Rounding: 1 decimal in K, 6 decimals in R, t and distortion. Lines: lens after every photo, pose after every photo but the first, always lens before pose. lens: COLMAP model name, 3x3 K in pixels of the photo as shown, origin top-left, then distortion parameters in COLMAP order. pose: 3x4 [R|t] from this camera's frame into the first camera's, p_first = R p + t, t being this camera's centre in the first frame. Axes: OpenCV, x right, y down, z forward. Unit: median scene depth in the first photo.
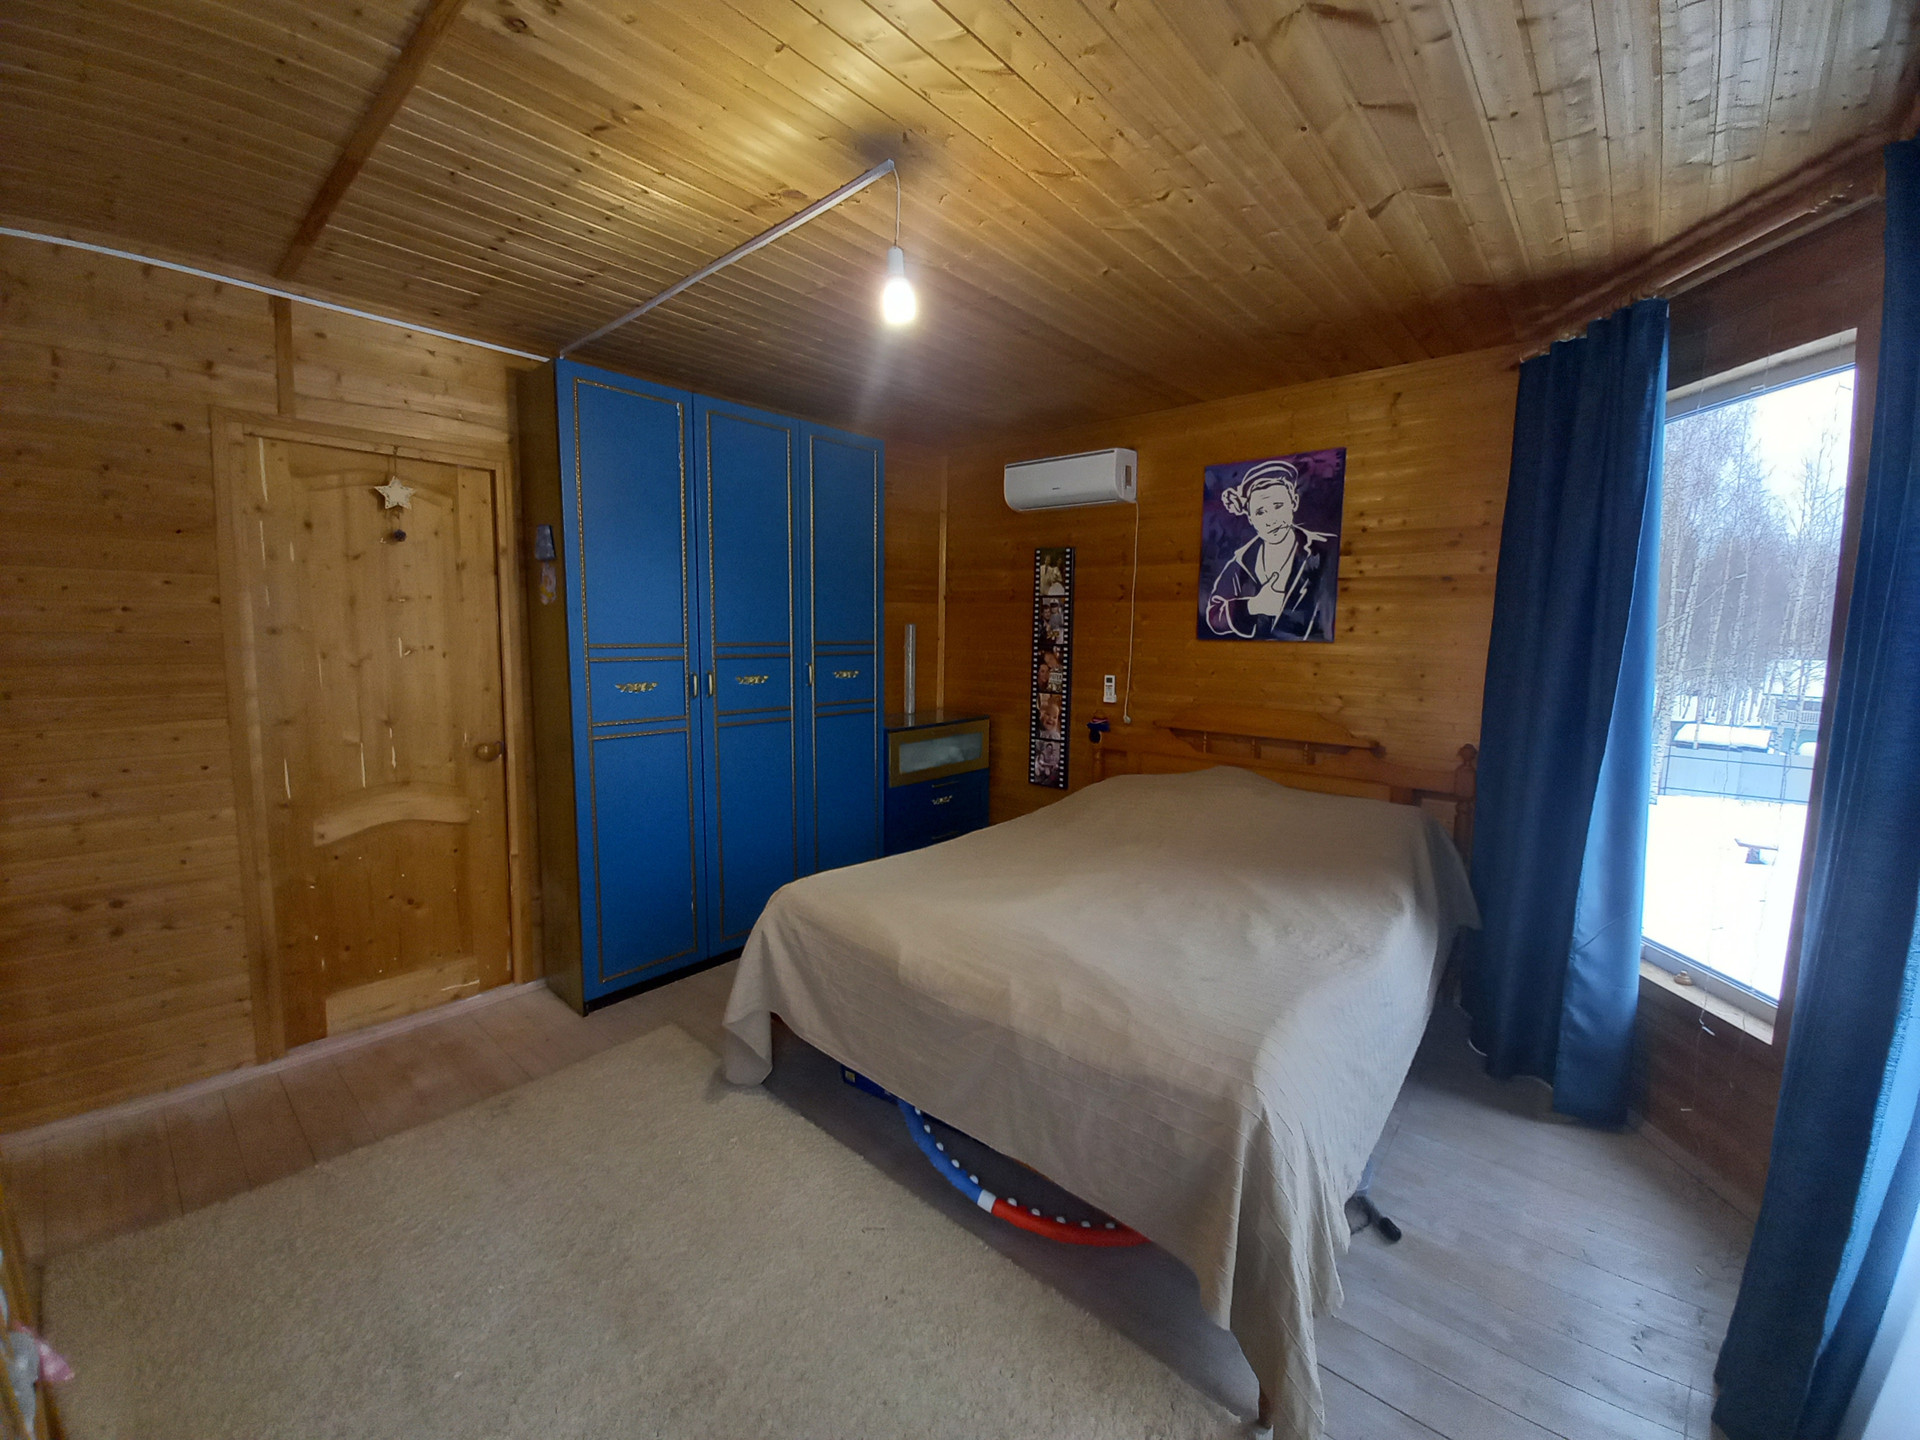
lens RADIAL K [[743.3, 0, 959.5], [0, 743.3, 716.9], [0, 0, 1]] dist [0.006451, -0.010870]
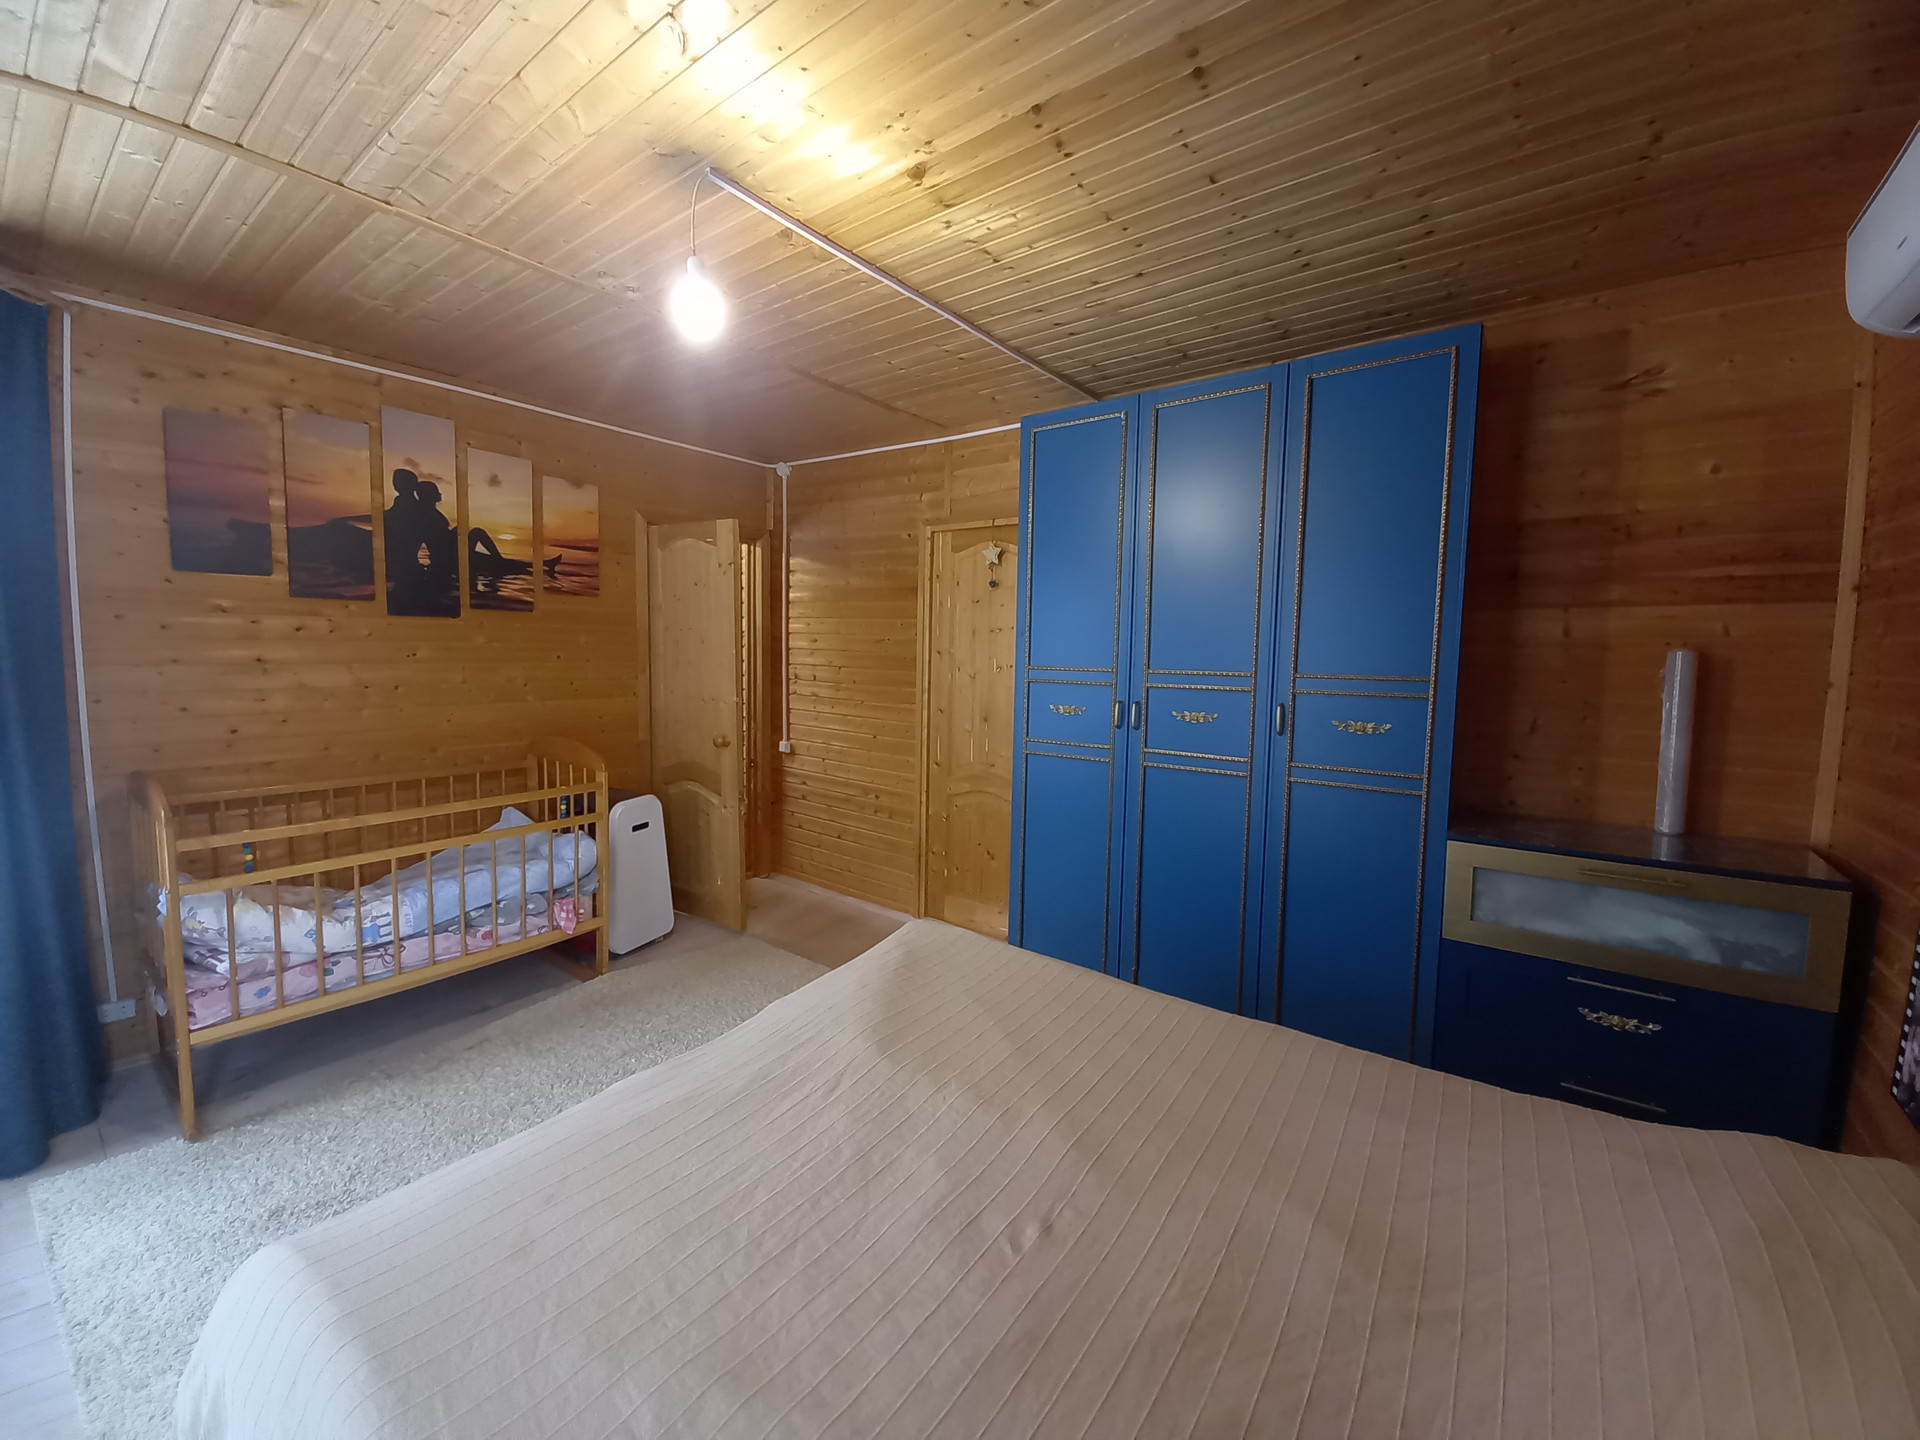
lens RADIAL K [[743.3, 0, 953.8], [0, 743.3, 707.6], [0, 0, 1]] dist [0.006451, -0.010870]
pose [[0.094853, 0.073840, -0.992749, 0.574273], [-0.129170, 0.989728, 0.061274, -0.087271], [0.987076, 0.122421, 0.103416, 0.764474]]
